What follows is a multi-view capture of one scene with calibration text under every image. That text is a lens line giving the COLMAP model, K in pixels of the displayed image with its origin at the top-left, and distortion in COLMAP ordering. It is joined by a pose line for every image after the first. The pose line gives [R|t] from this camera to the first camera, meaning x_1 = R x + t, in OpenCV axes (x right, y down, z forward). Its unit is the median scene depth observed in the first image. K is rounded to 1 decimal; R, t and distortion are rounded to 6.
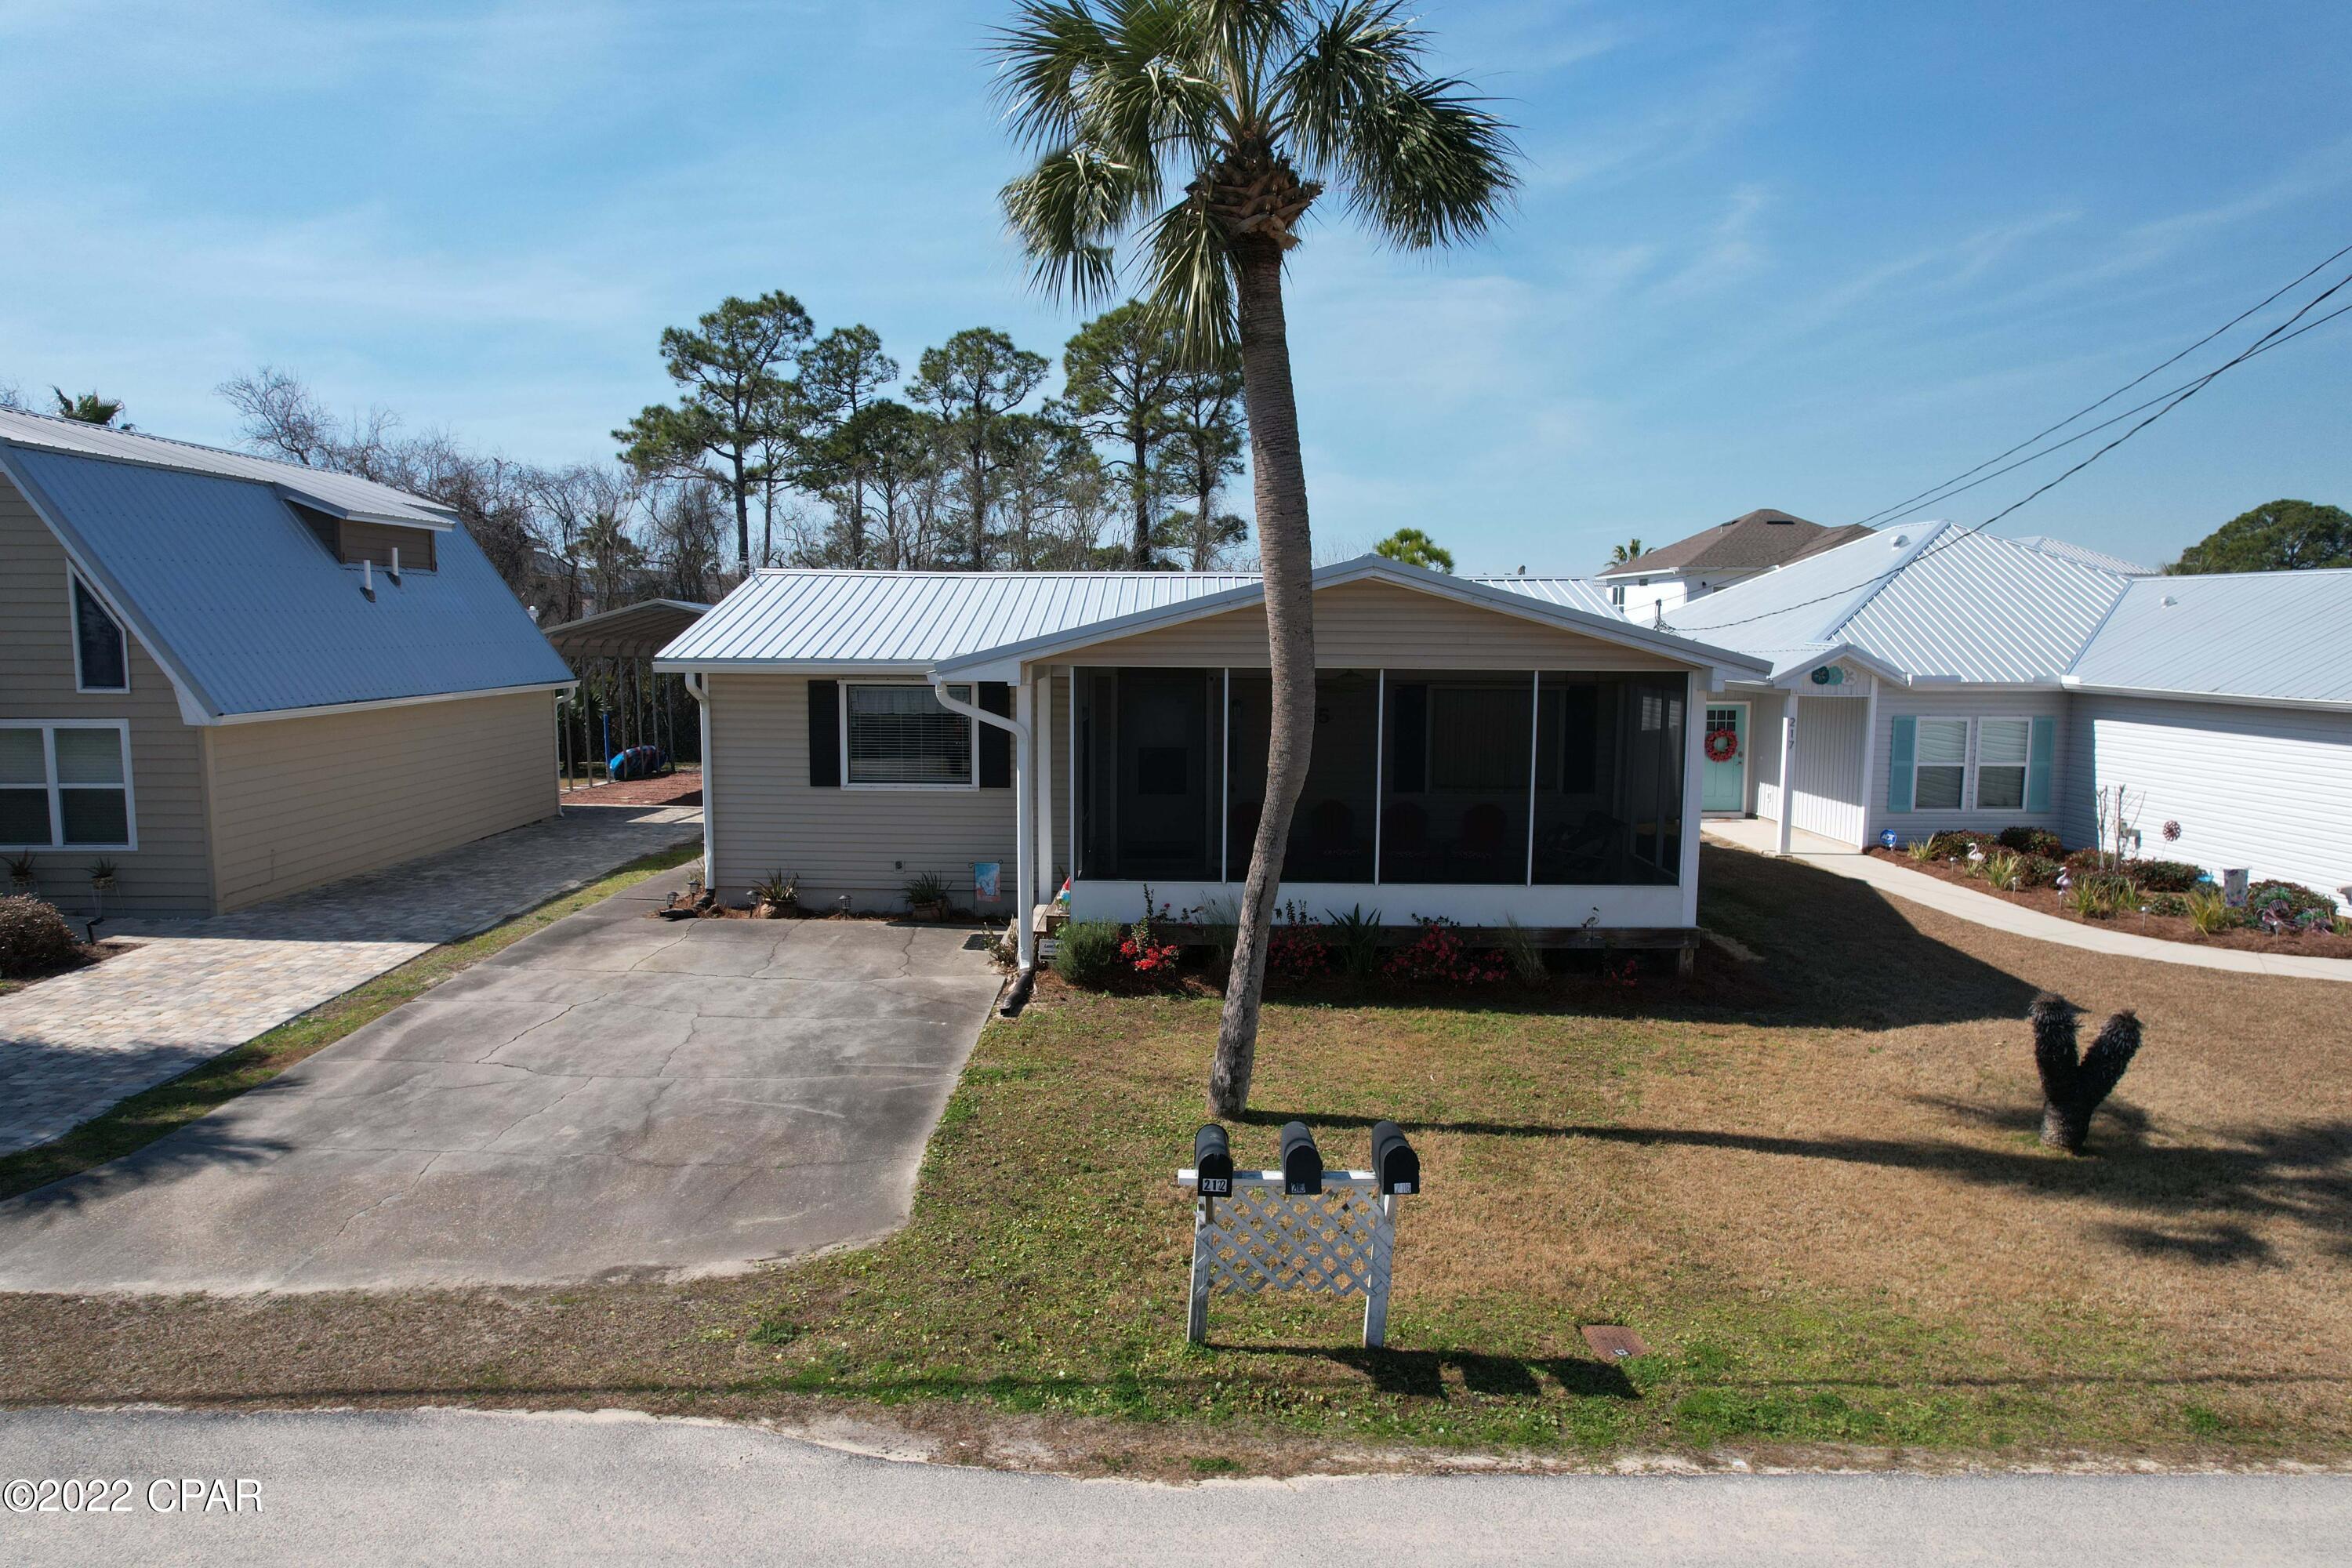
lens RADIAL K [[1504.5, 0, 1177.1], [0, 1504.5, 795.8], [0, 0, 1]] dist [-0.077710, 0.068454]
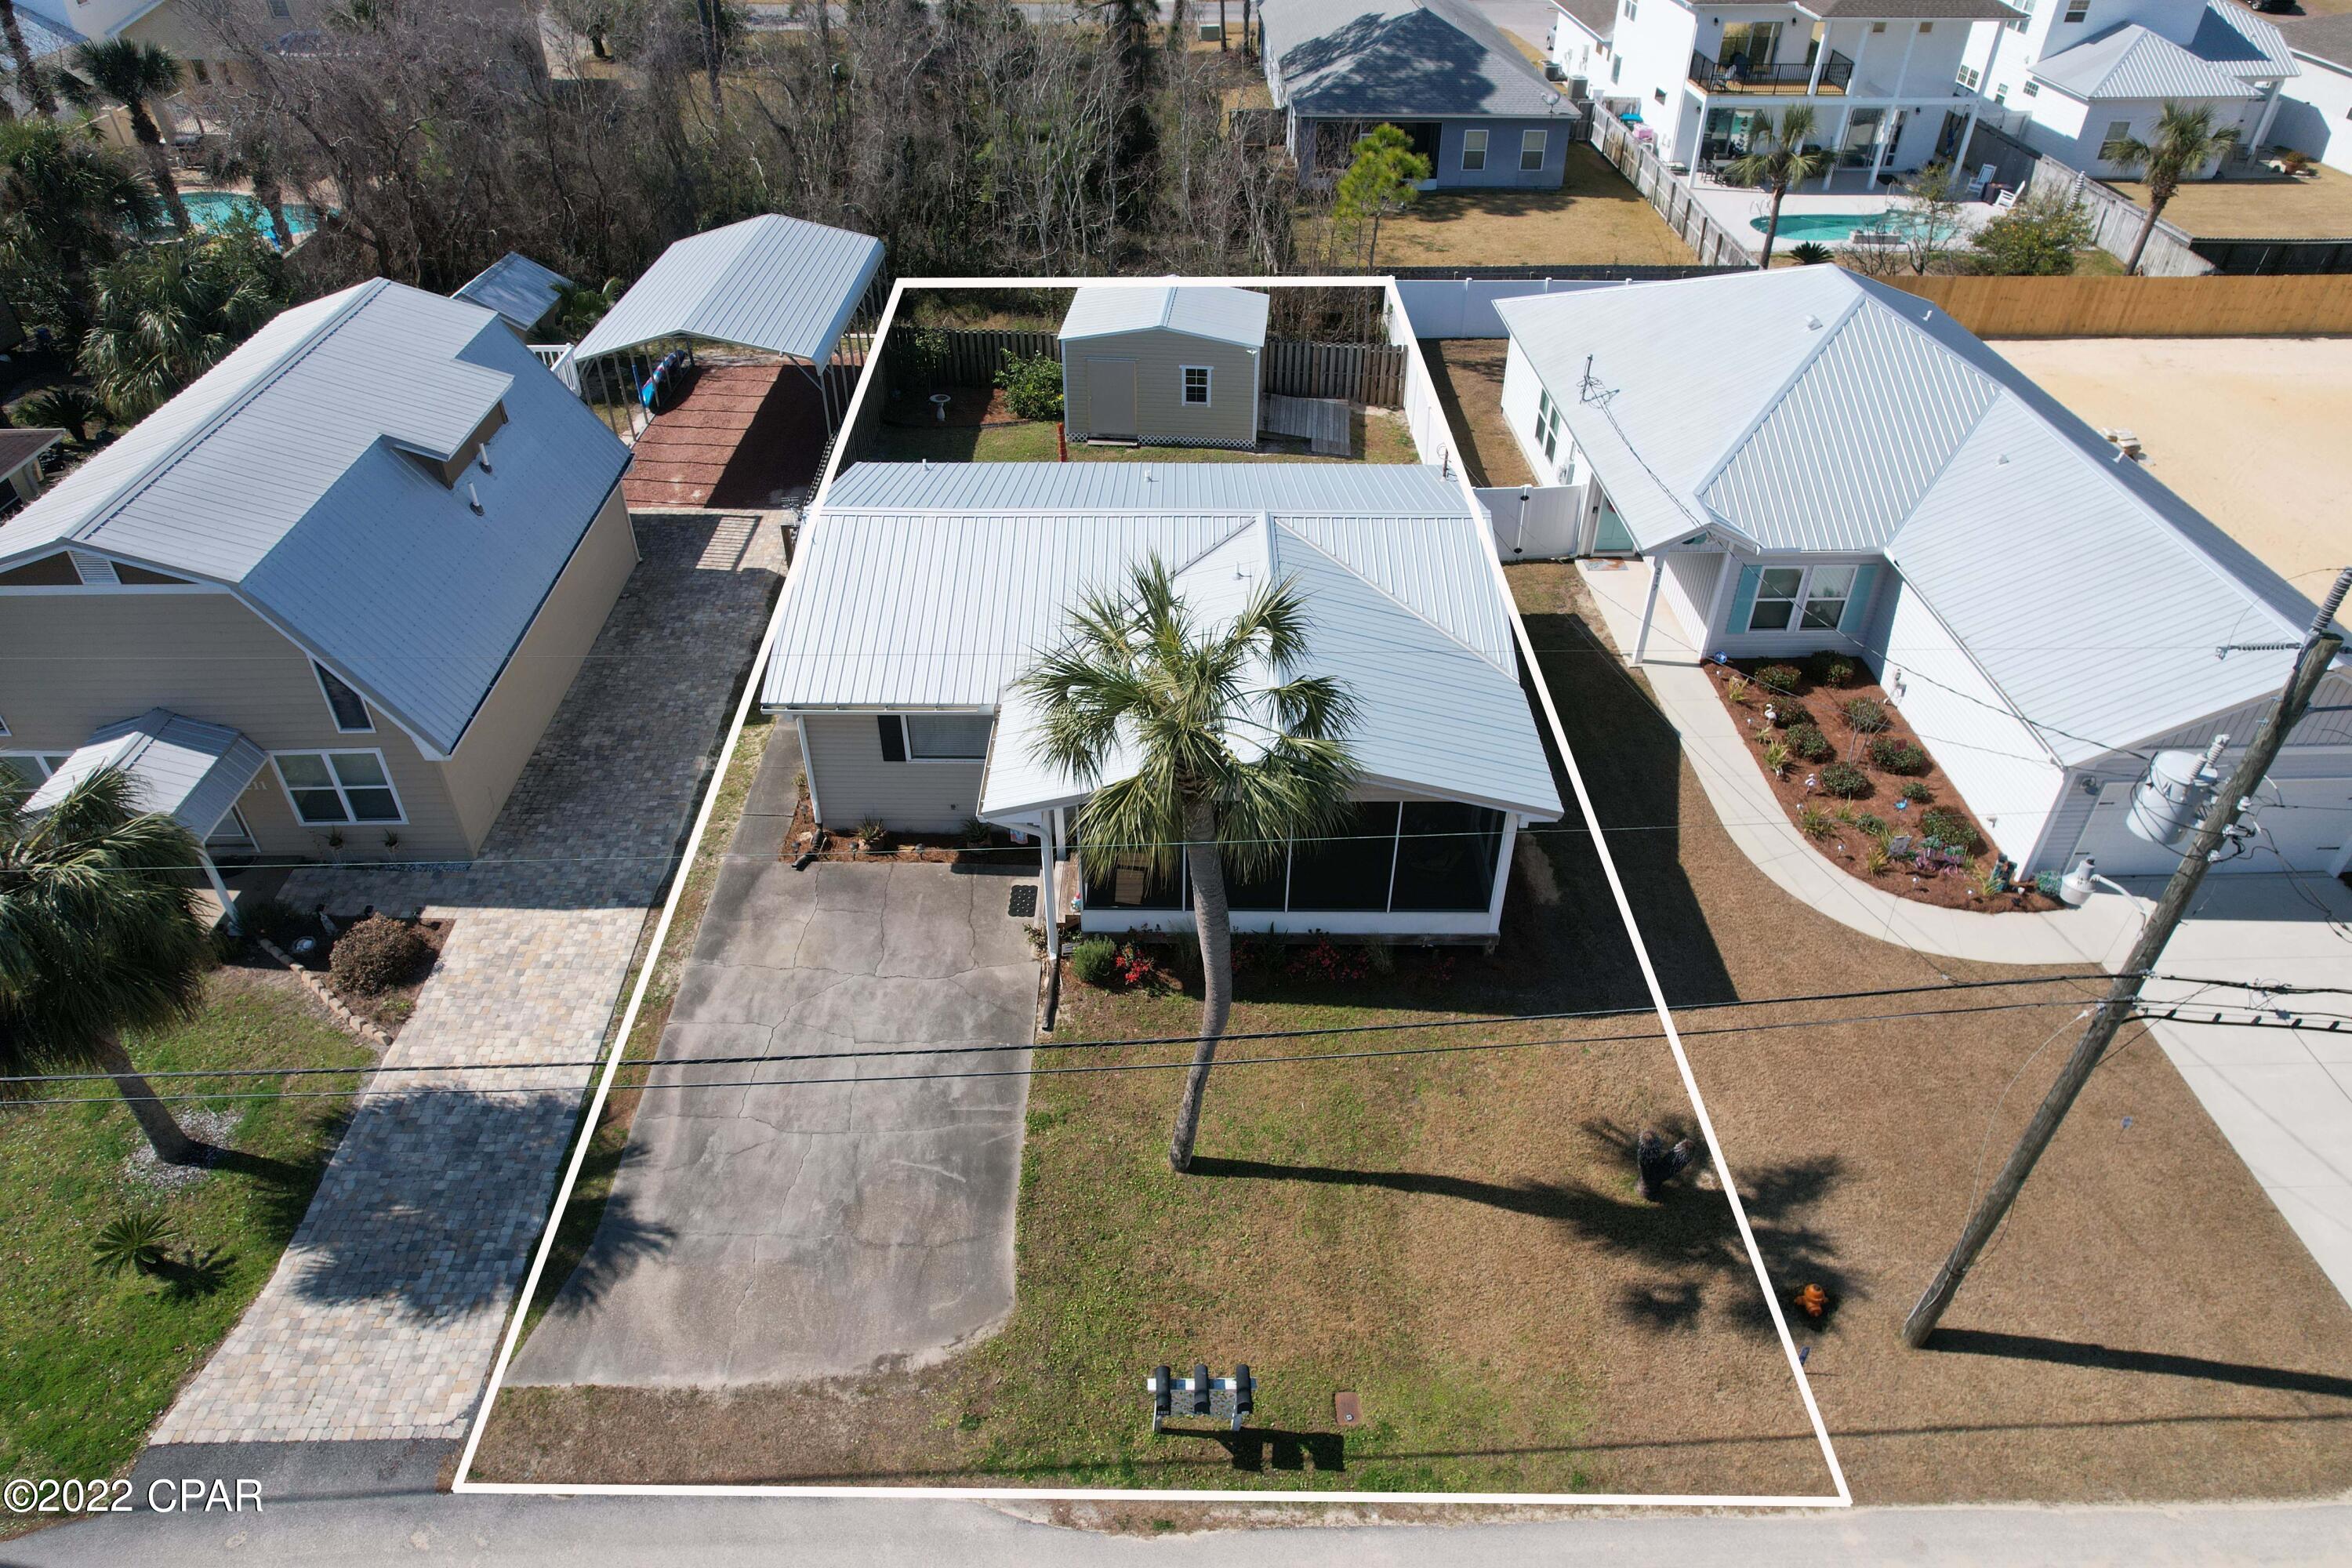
lens RADIAL K [[1504.5, 0, 1173.4], [0, 1504.5, 791.8], [0, 0, 1]] dist [-0.077710, 0.068454]
pose [[0.999989, -0.004605, 0.001213, 0.027277], [0.003304, 0.854428, 0.519560, -1.131219], [-0.003429, -0.519550, 0.854433, -0.295262]]
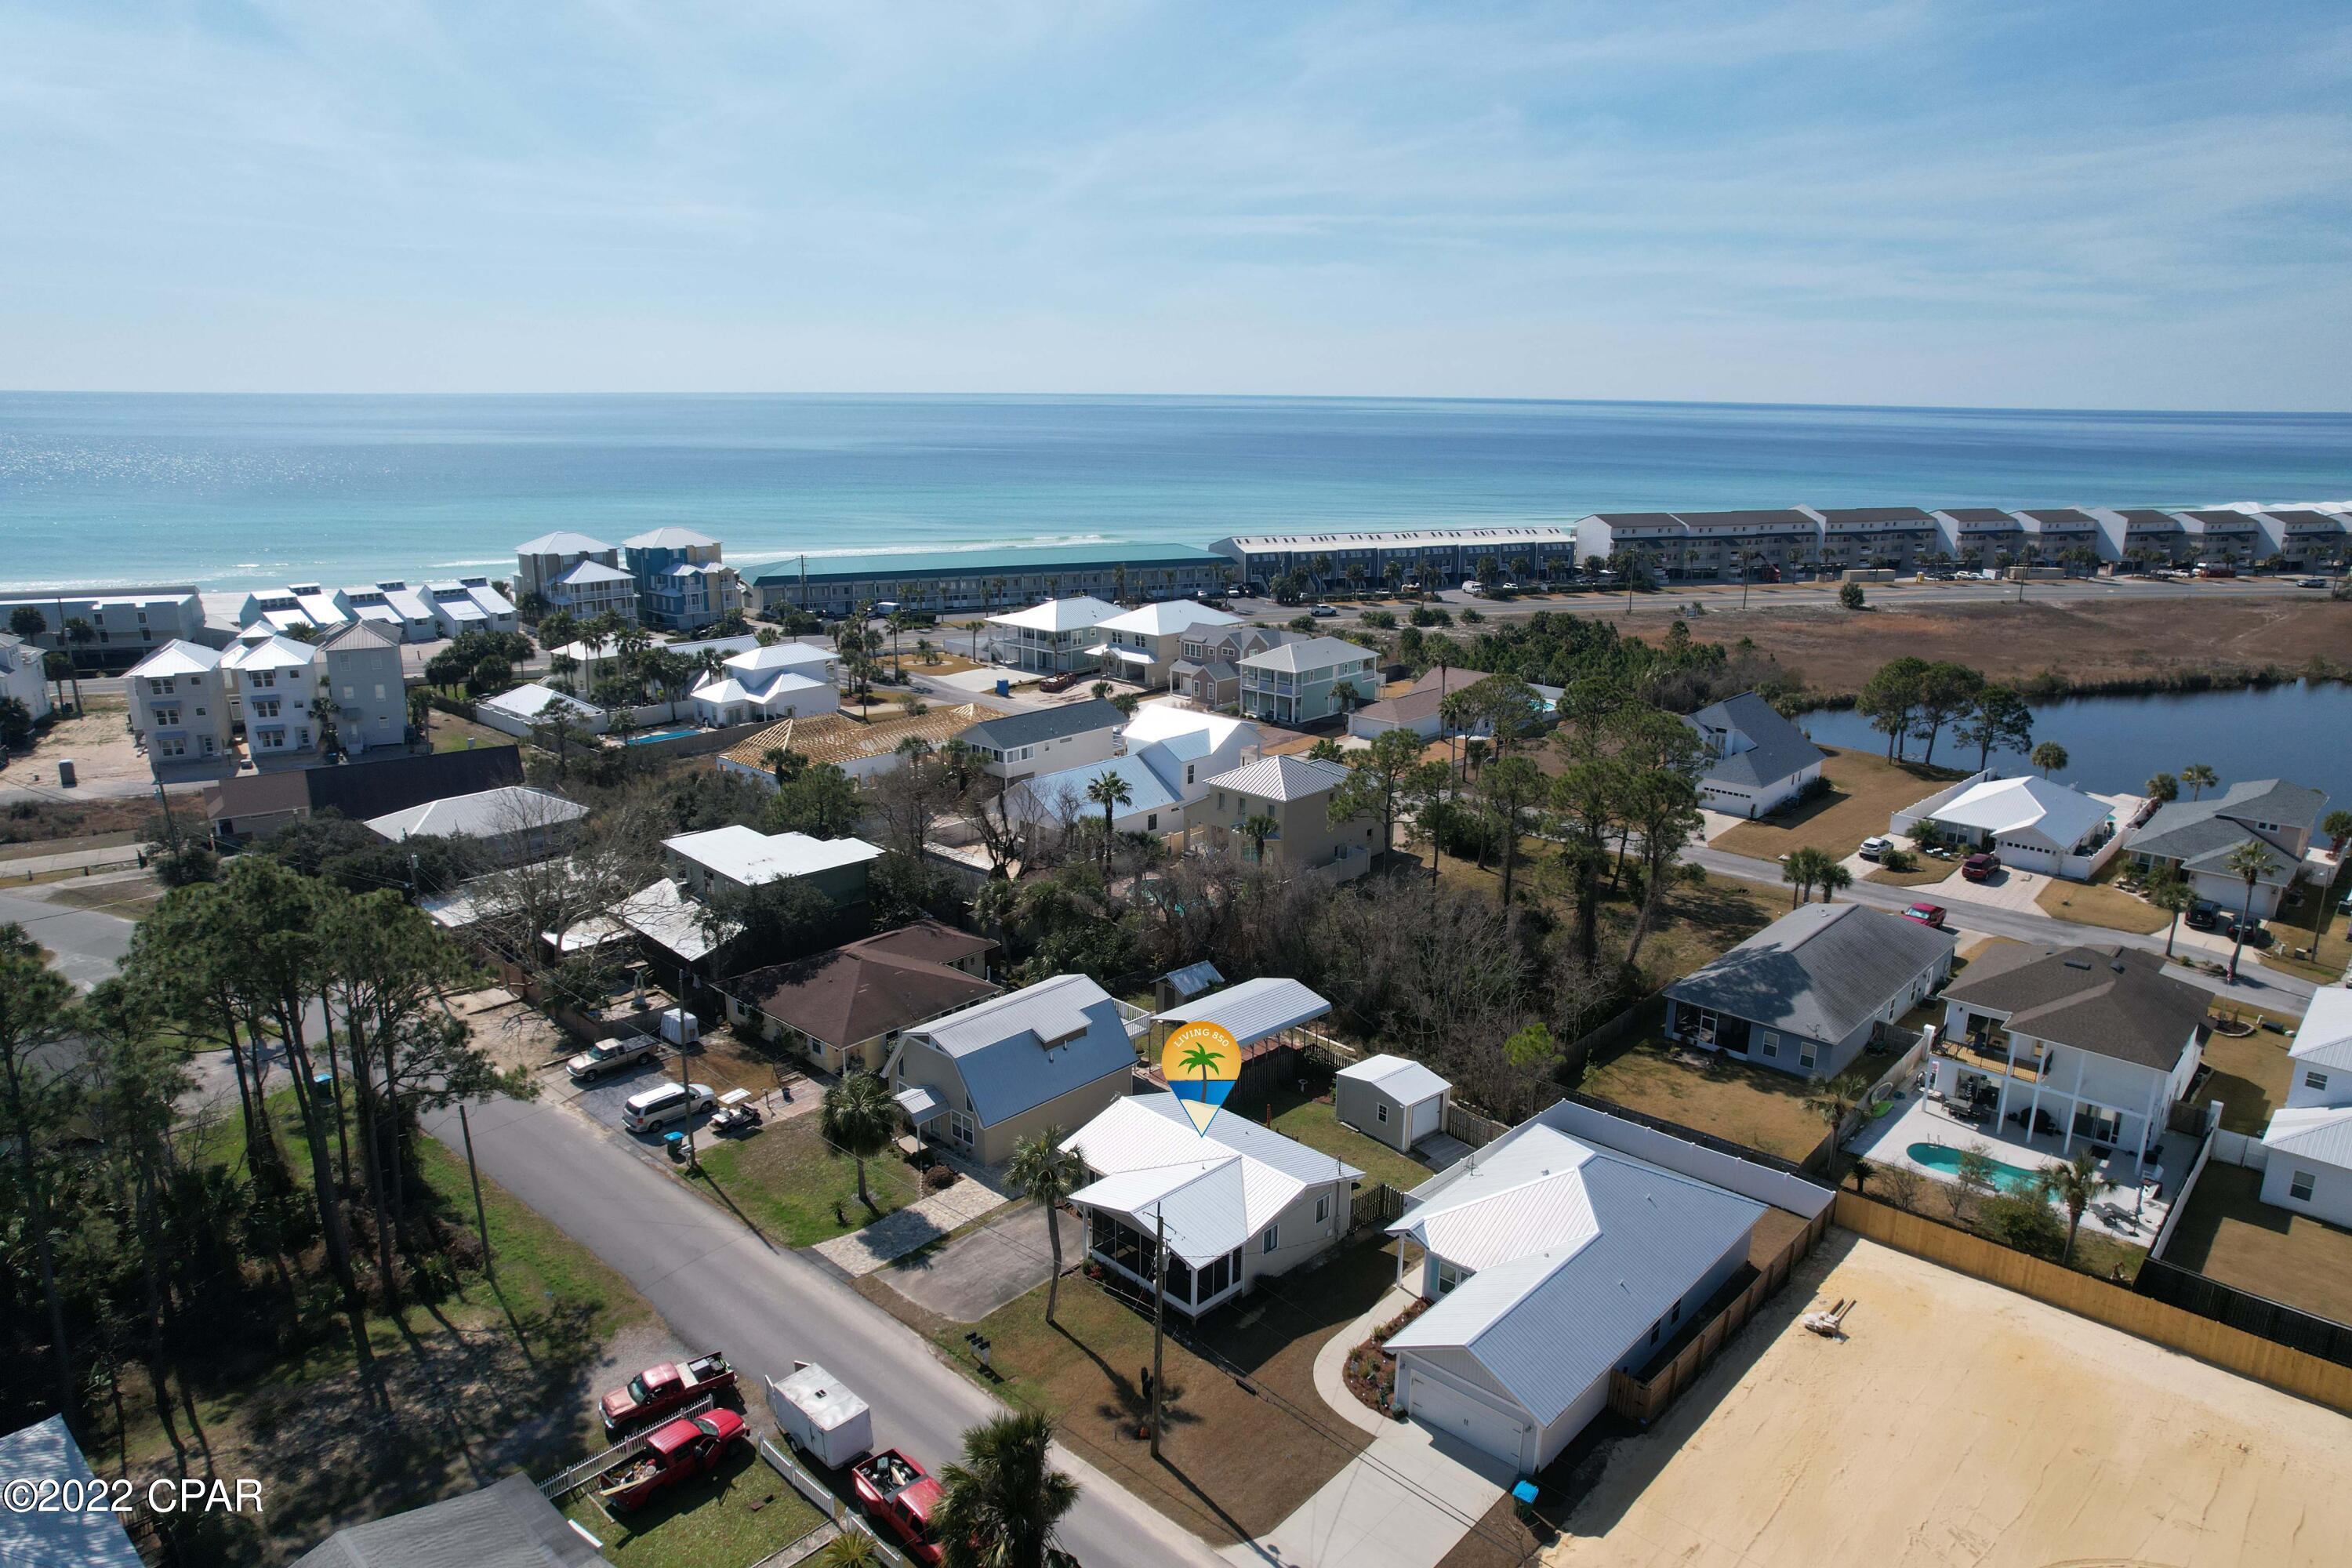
lens RADIAL K [[1504.5, 0, 1183.9], [0, 1504.5, 783.9], [0, 0, 1]] dist [-0.077710, 0.068454]
pose [[0.717535, 0.177403, -0.673552, 3.929286], [-0.080186, 0.981630, 0.173124, -2.858937], [0.691892, -0.070213, 0.718579, -2.594413]]
